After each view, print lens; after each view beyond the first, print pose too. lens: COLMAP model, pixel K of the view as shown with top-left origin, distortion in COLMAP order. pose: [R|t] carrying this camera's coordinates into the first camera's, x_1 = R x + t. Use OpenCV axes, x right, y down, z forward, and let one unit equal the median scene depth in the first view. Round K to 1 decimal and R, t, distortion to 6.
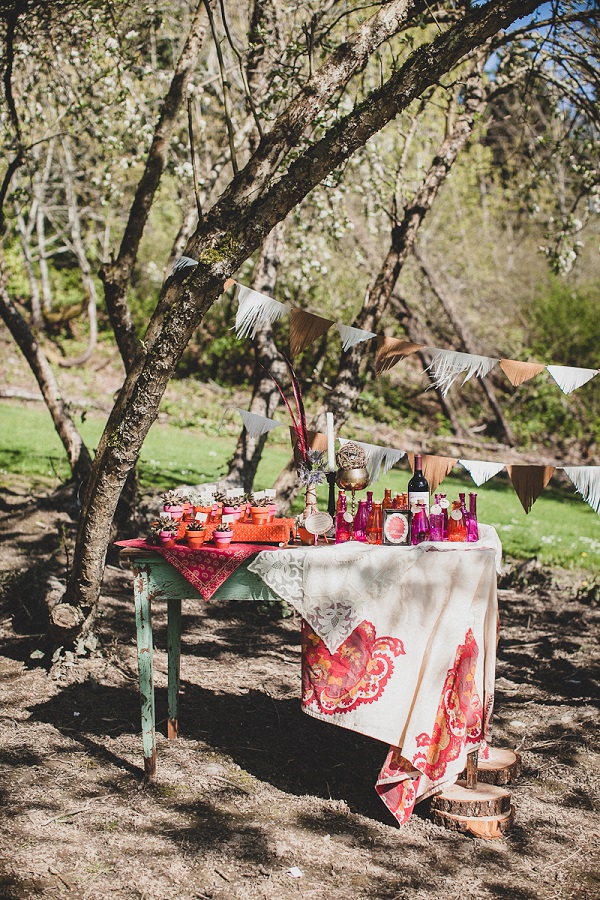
lens RADIAL K [[1304.6, 0, 351.2], [0, 1304.6, 450.5], [0, 0, 1]] dist [-0.015556, -0.022963]
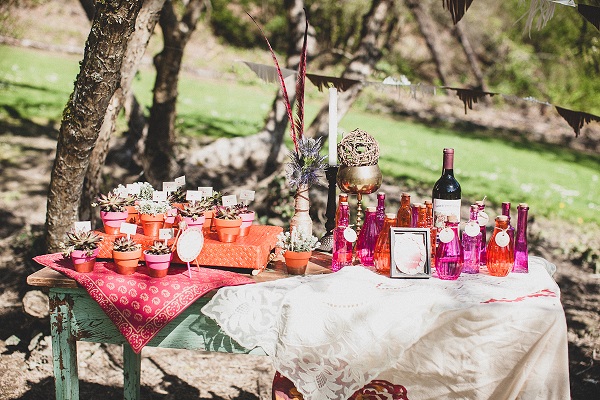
lens RADIAL K [[830.1, 0, 300.0], [0, 830.1, 200.0], [0, 0, 1]] dist [0.004470, -0.036299]
pose [[0.995779, 0.040298, -0.082461, 0.006258], [-0.030059, 0.992094, 0.121847, -0.020251], [0.086719, -0.118854, 0.989118, 0.459939]]
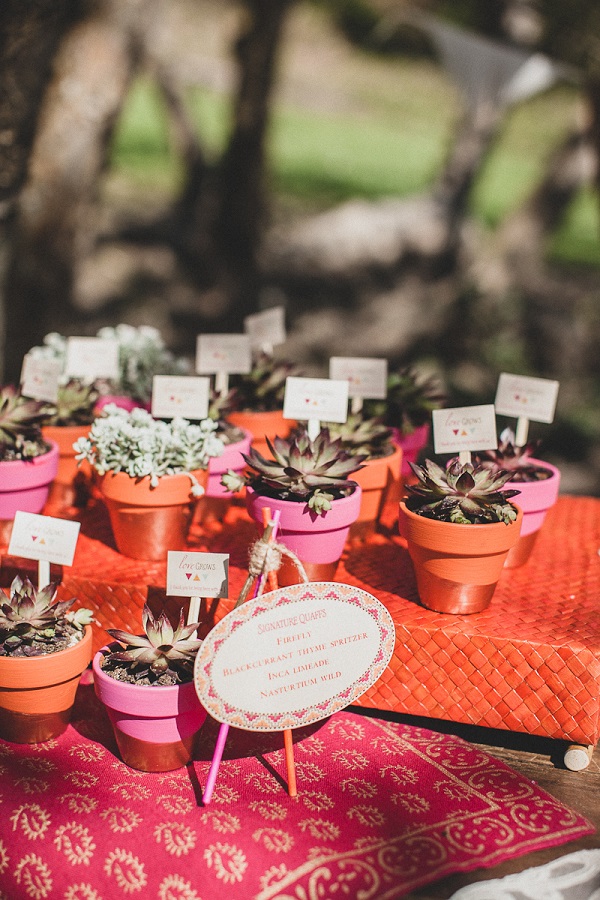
lens RADIAL K [[1295.0, 0, 300.0], [0, 1295.0, 450.0], [0, 0, 1]] dist [0.010551, -0.067097]
pose [[0.976671, 0.084437, -0.197443, -0.048573], [-0.037046, 0.971916, 0.232394, -0.002124], [0.211521, -0.219659, 0.952370, 0.702857]]
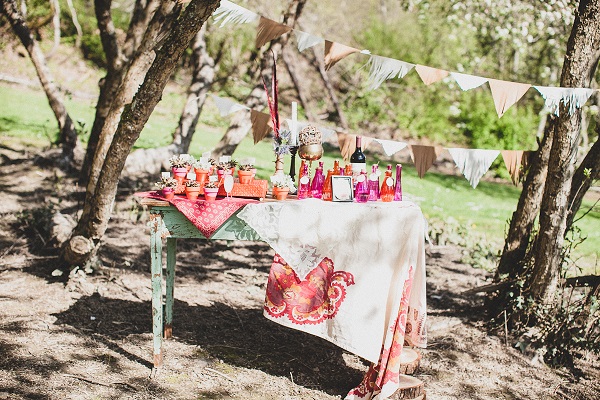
lens RADIAL K [[863.3, 0, 300.0], [0, 863.3, 200.0], [0, 0, 1]] dist [0.010551, -0.067097]
pose [[0.994718, 0.032538, 0.097351, -0.083042], [-0.040408, 0.995976, 0.079990, 0.000360], [-0.094357, -0.083501, 0.992030, 0.099602]]
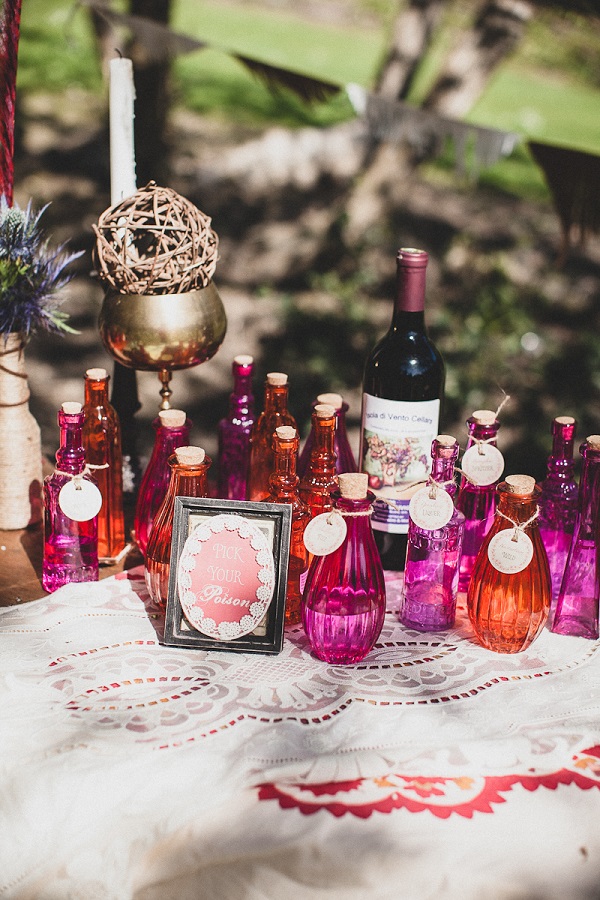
lens RADIAL K [[1295.0, 0, 300.0], [0, 1295.0, 450.0], [0, 0, 1]] dist [0.010551, -0.067097]
pose [[0.970242, 0.118108, -0.211381, 0.077666], [-0.050622, 0.952621, 0.299917, -0.030829], [0.236789, -0.280292, 0.930251, 0.658653]]
